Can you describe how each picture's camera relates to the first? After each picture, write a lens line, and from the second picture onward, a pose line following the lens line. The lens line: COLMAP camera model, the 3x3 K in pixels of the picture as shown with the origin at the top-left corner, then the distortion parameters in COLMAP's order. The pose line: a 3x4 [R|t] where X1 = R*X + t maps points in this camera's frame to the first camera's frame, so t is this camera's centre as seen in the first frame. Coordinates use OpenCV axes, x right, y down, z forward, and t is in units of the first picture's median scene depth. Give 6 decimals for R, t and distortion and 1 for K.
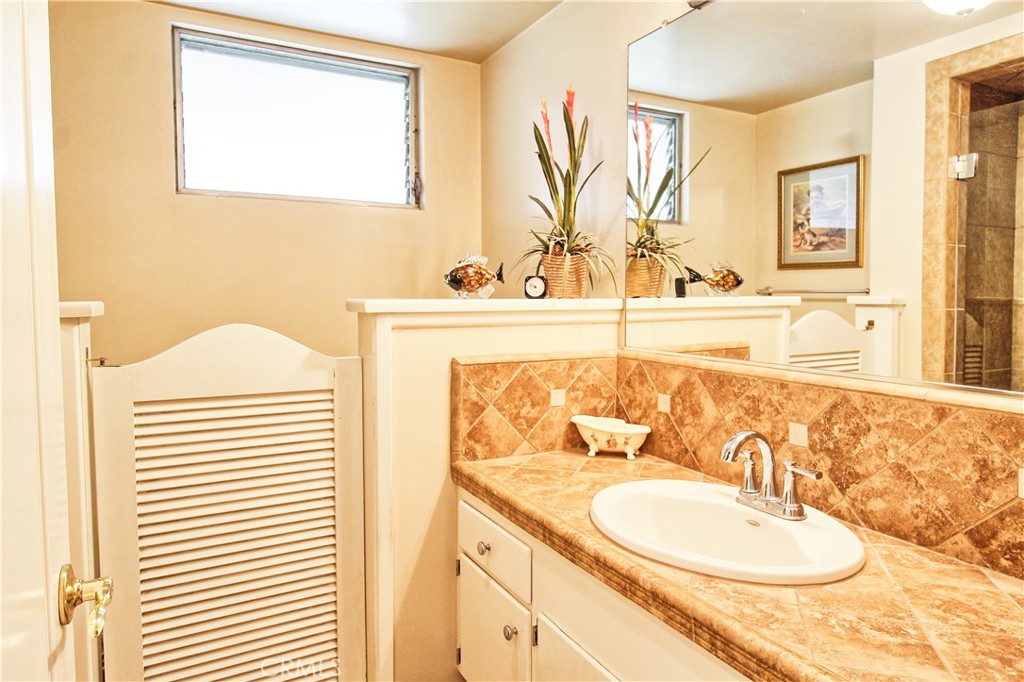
lens RADIAL K [[632.5, 0, 513.3], [0, 632.5, 327.2], [0, 0, 1]] dist [0.004909, -0.003795]
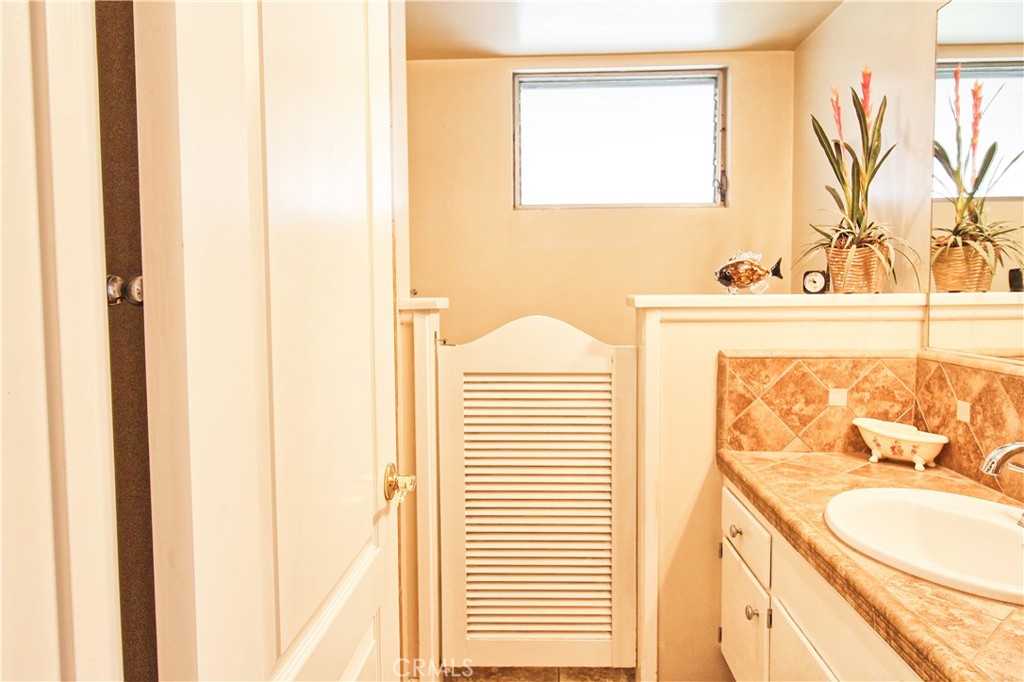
lens RADIAL K [[632.5, 0, 513.3], [0, 632.5, 327.2], [0, 0, 1]] dist [0.004909, -0.003795]
pose [[0.861918, 0.021652, -0.506586, 0.138108], [-0.019383, 0.999765, 0.009752, 0.005747], [0.506677, 0.001414, 0.862135, -0.081397]]
